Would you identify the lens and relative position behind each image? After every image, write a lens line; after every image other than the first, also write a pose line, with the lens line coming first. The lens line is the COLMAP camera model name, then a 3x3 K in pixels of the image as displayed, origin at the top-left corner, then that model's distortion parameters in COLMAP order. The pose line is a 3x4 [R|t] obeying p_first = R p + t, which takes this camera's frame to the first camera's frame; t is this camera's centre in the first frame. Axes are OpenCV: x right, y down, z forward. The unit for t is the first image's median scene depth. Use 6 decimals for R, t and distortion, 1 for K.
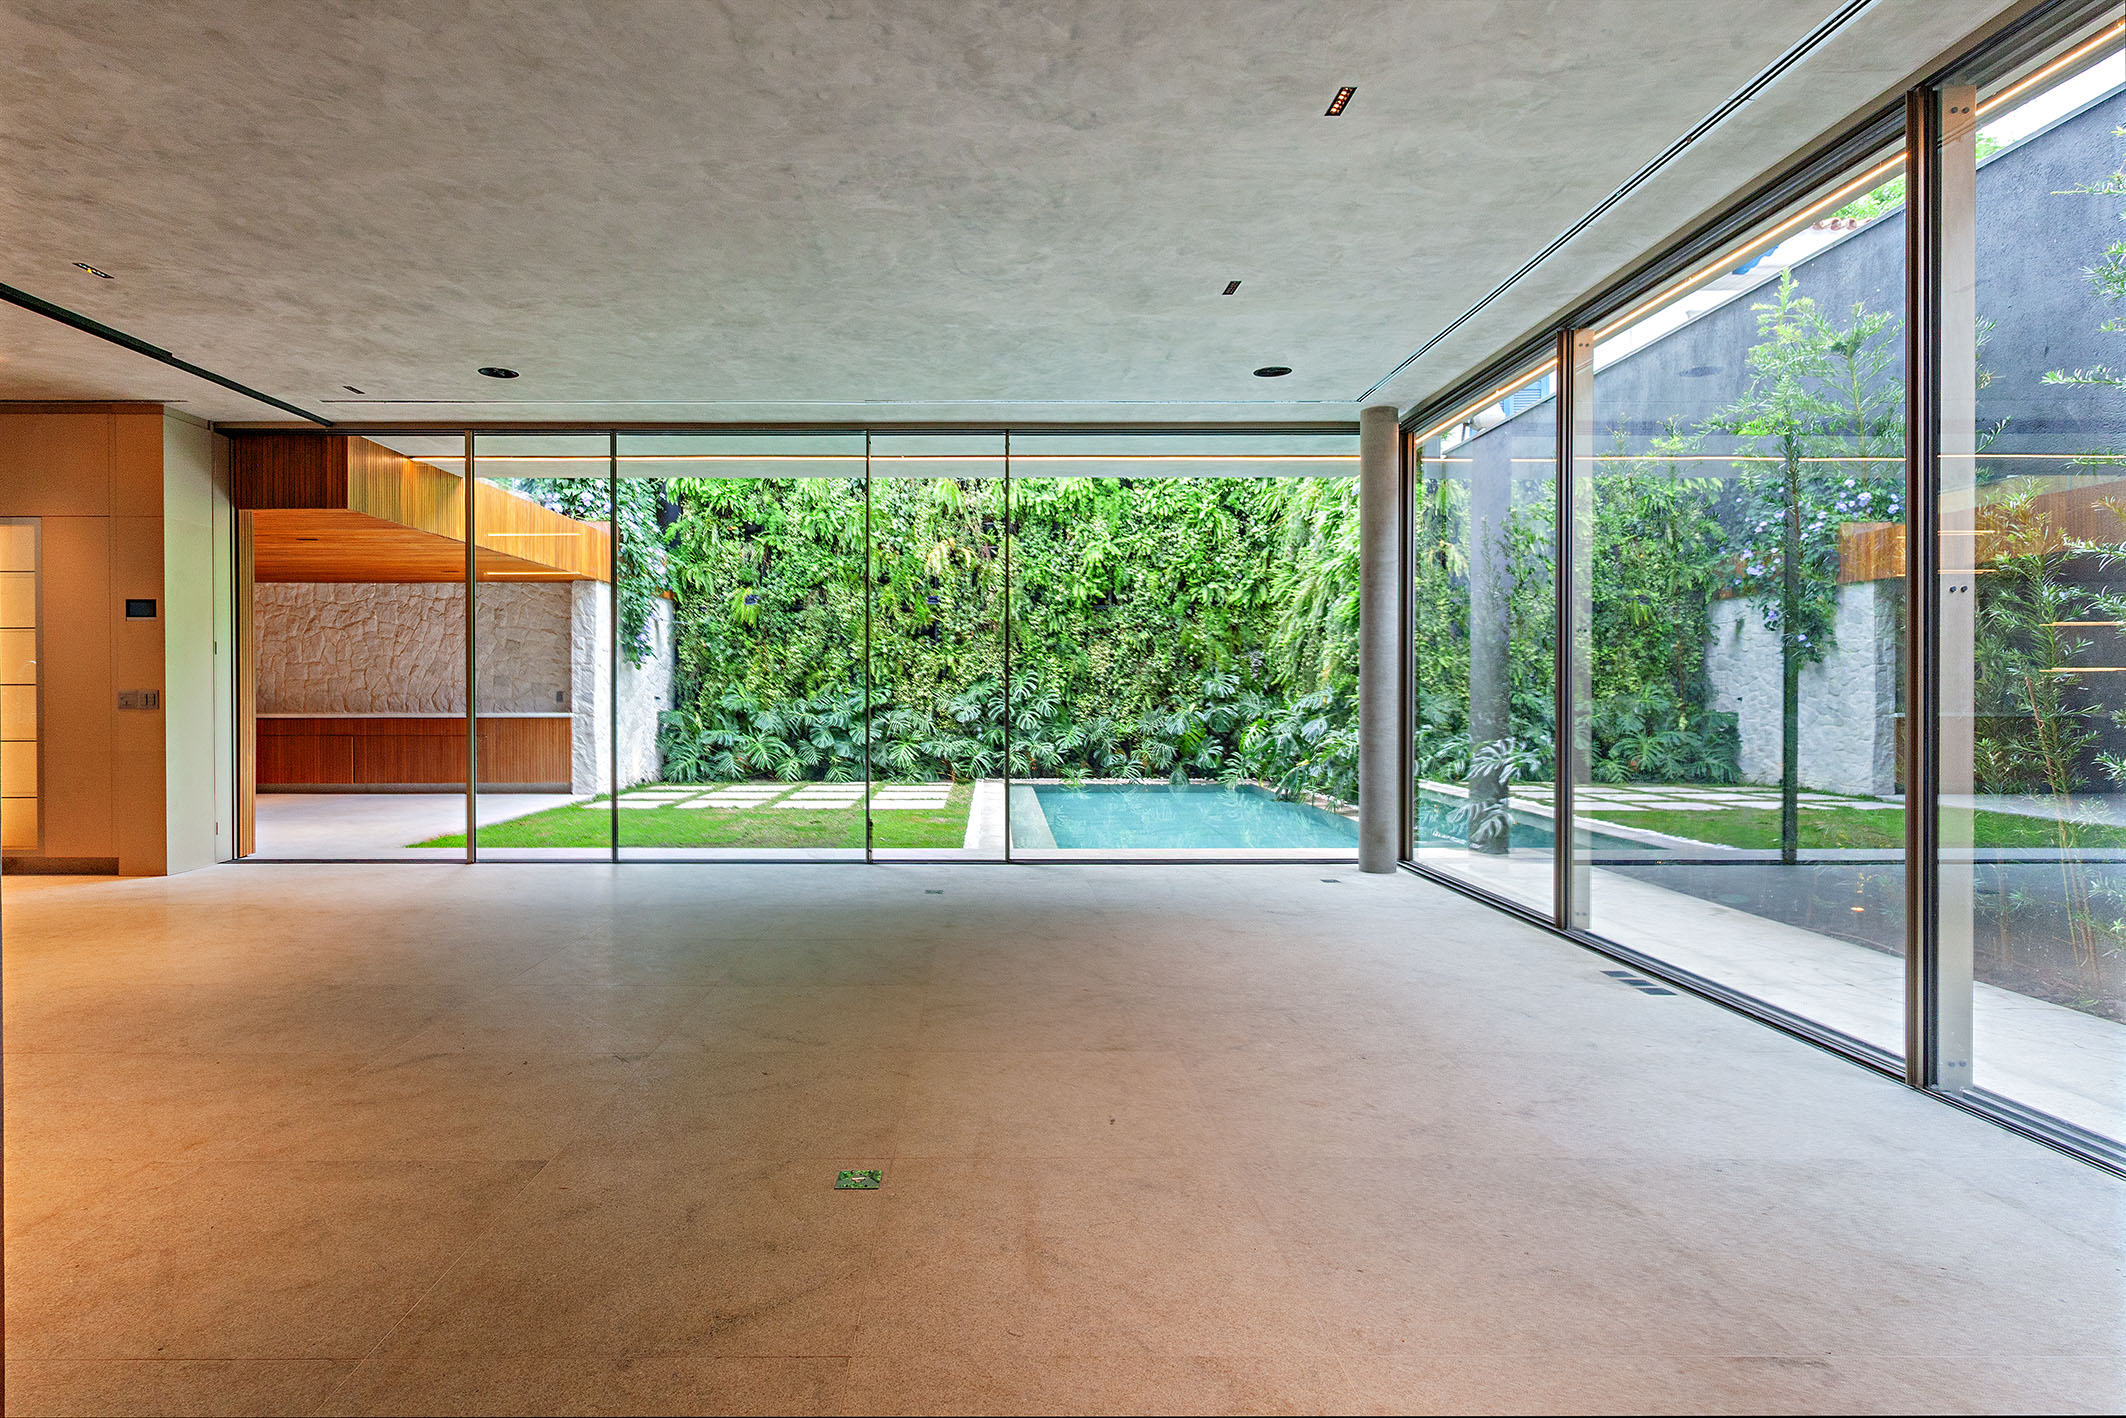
lens RADIAL K [[1238.6, 0, 1060.3], [0, 1238.6, 700.0], [0, 0, 1]] dist [-0.002524, -0.000290]
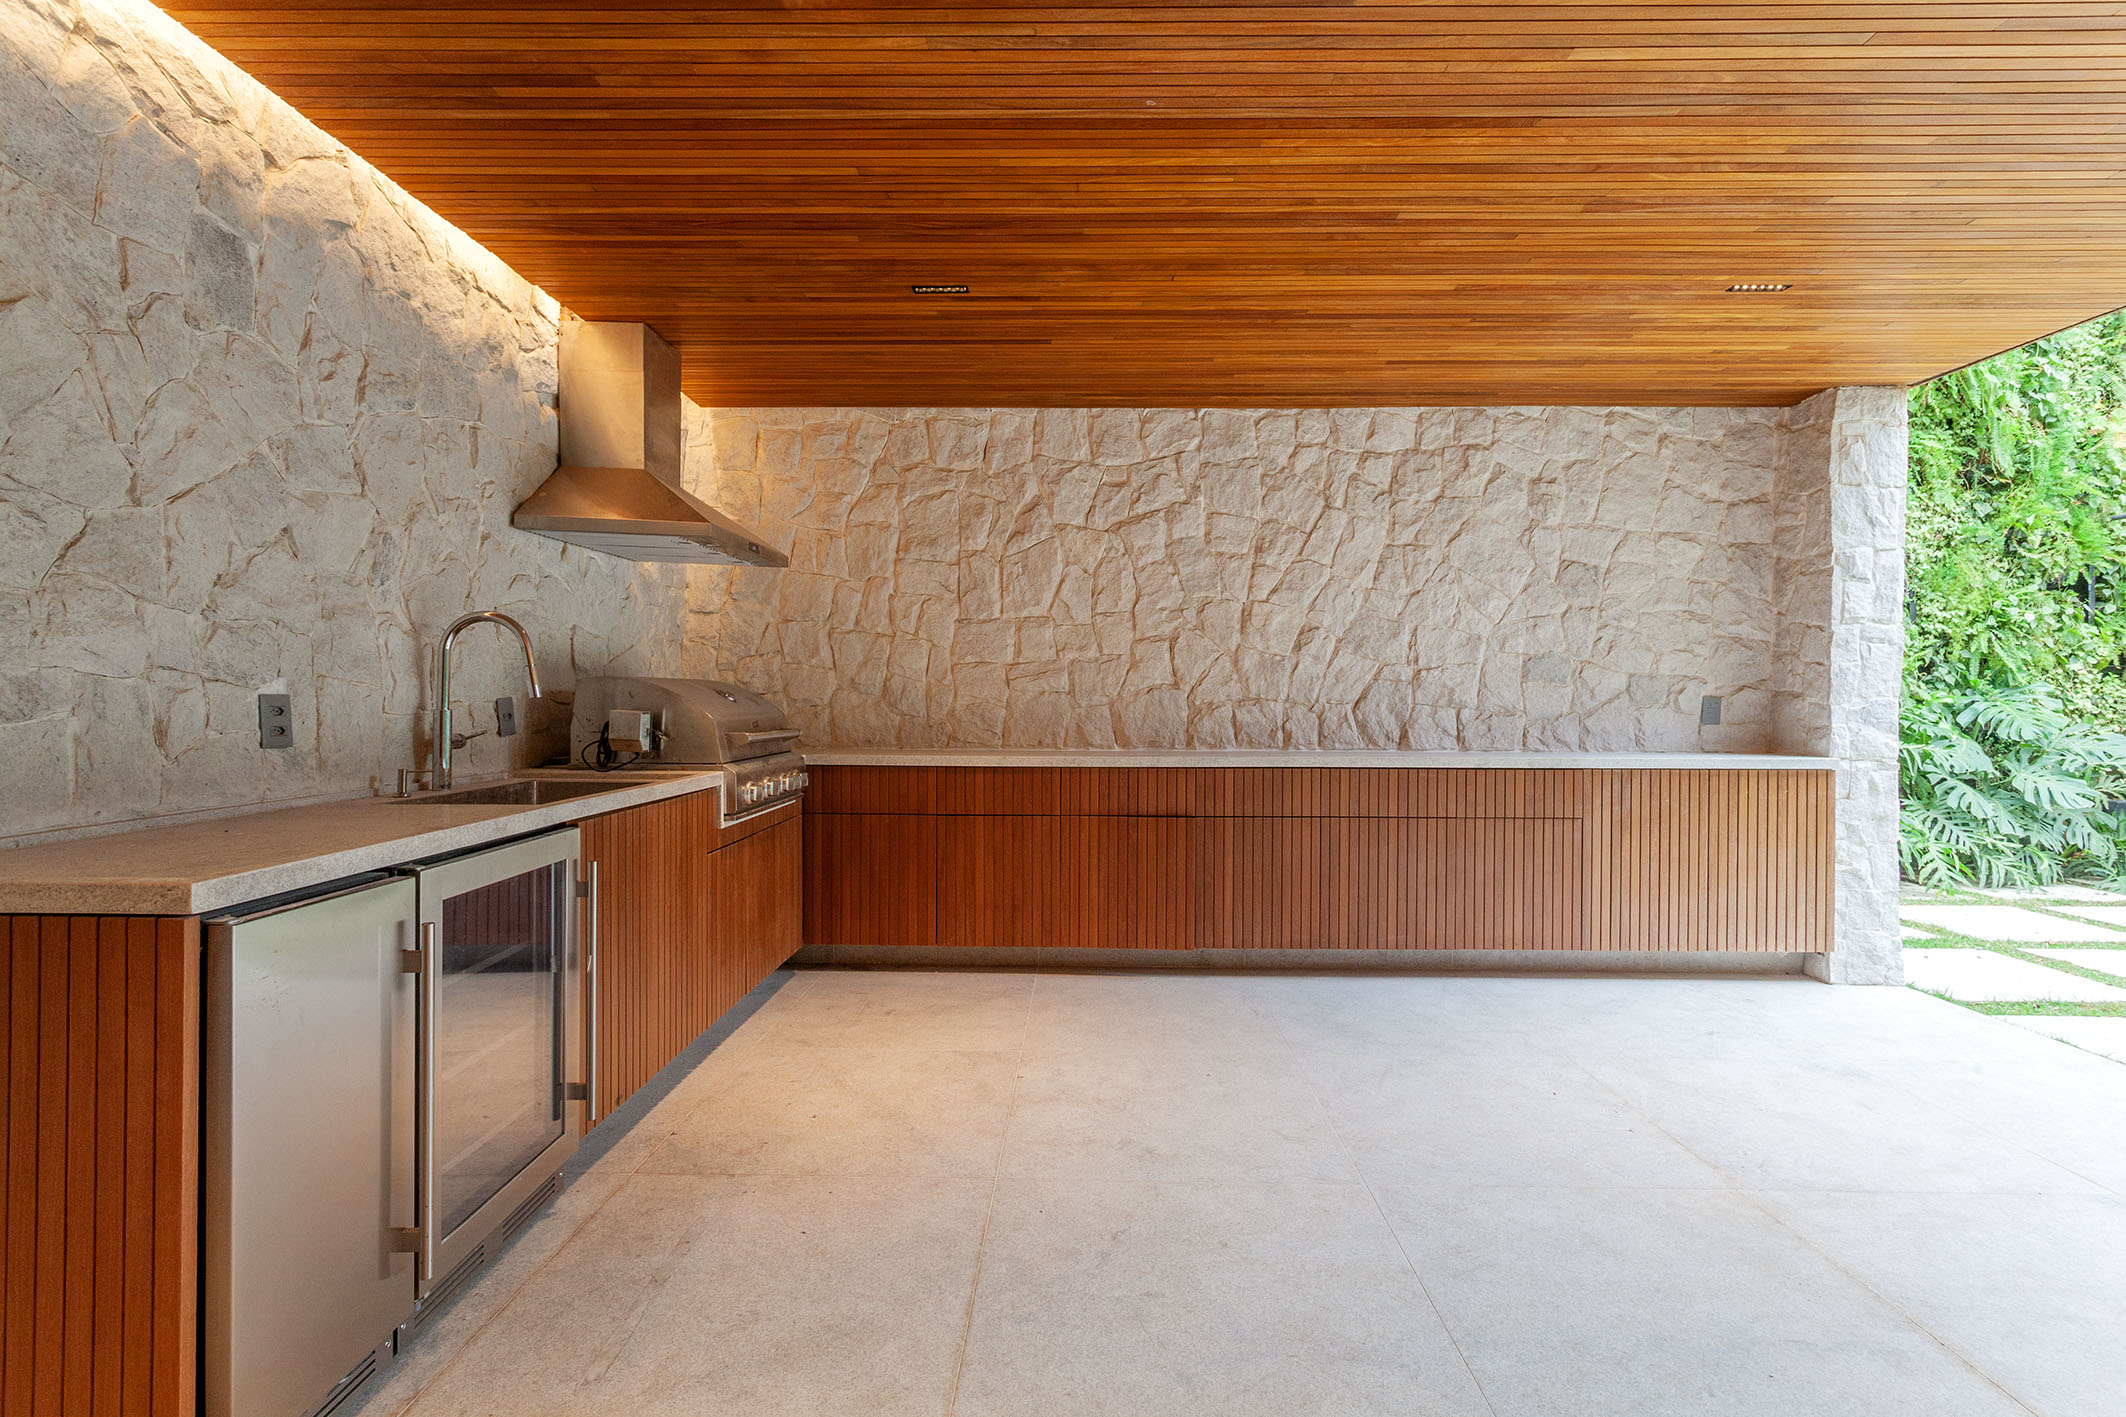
lens RADIAL K [[945.6, 0, 1070.5], [0, 945.6, 700.1], [0, 0, 1]] dist [-0.000448, 0.000415]
pose [[0.999731, 0.004576, 0.022754, -1.323631], [-0.004582, 0.999989, 0.000182, -0.011213], [-0.022753, -0.000286, 0.999741, 1.562899]]
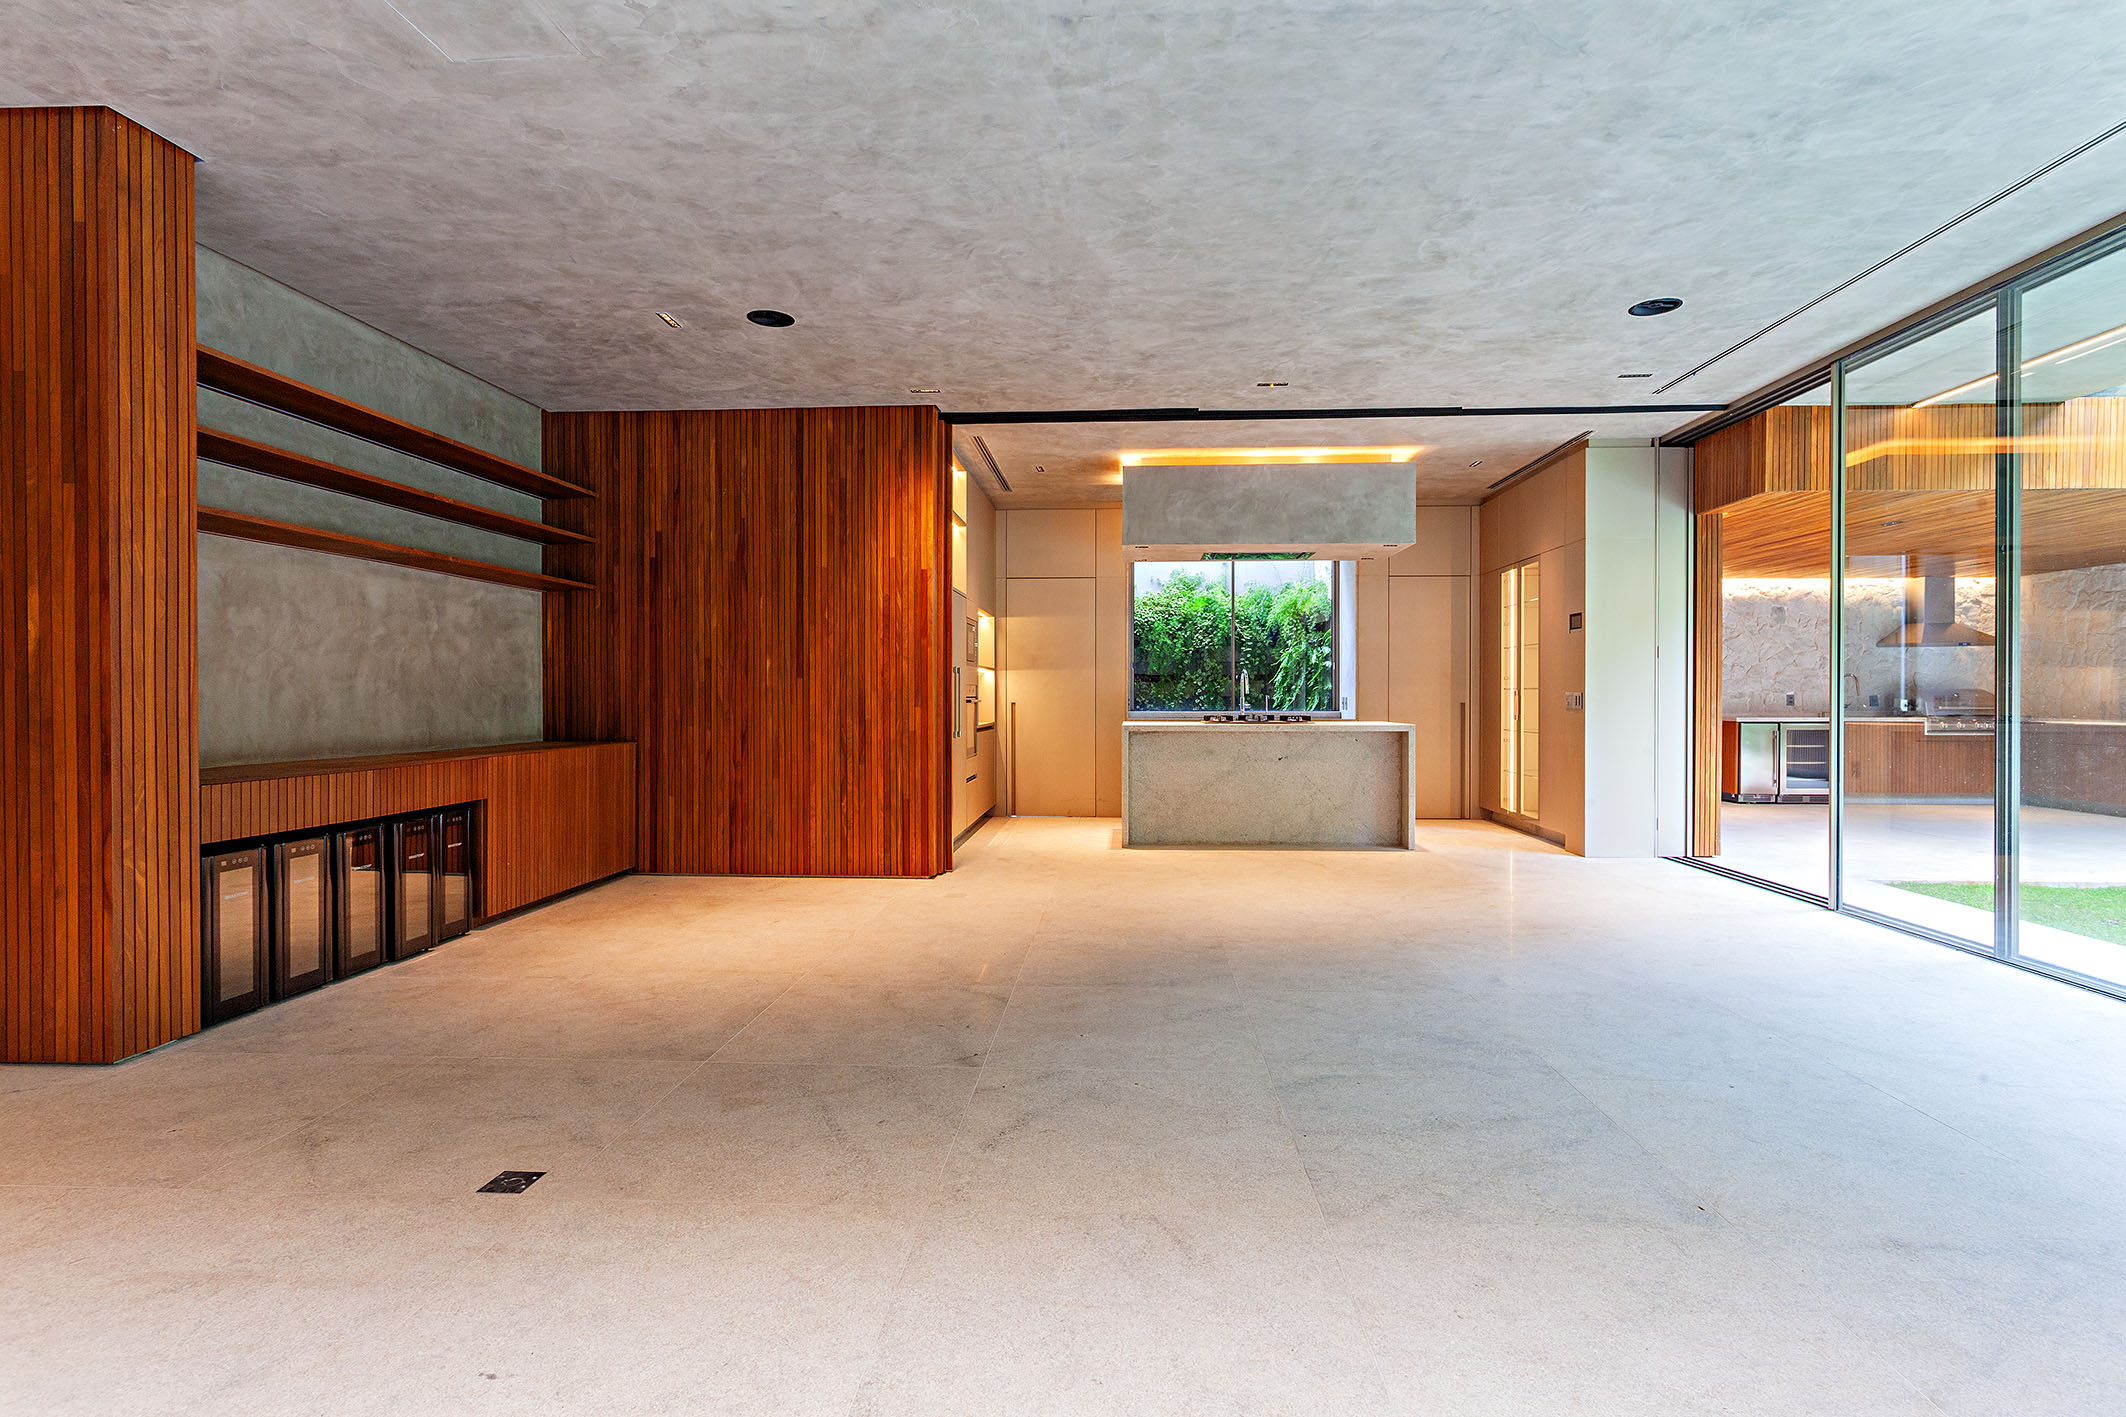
lens RADIAL K [[971.4, 0, 1001.1], [0, 971.4, 702.6], [0, 0, 1]] dist [0.002600, -0.000031]
pose [[-0.128243, 0.008261, -0.991708, 0.281447], [-0.006726, 0.999935, 0.009199, -0.004722], [0.991720, 0.007850, -0.128179, 0.745904]]
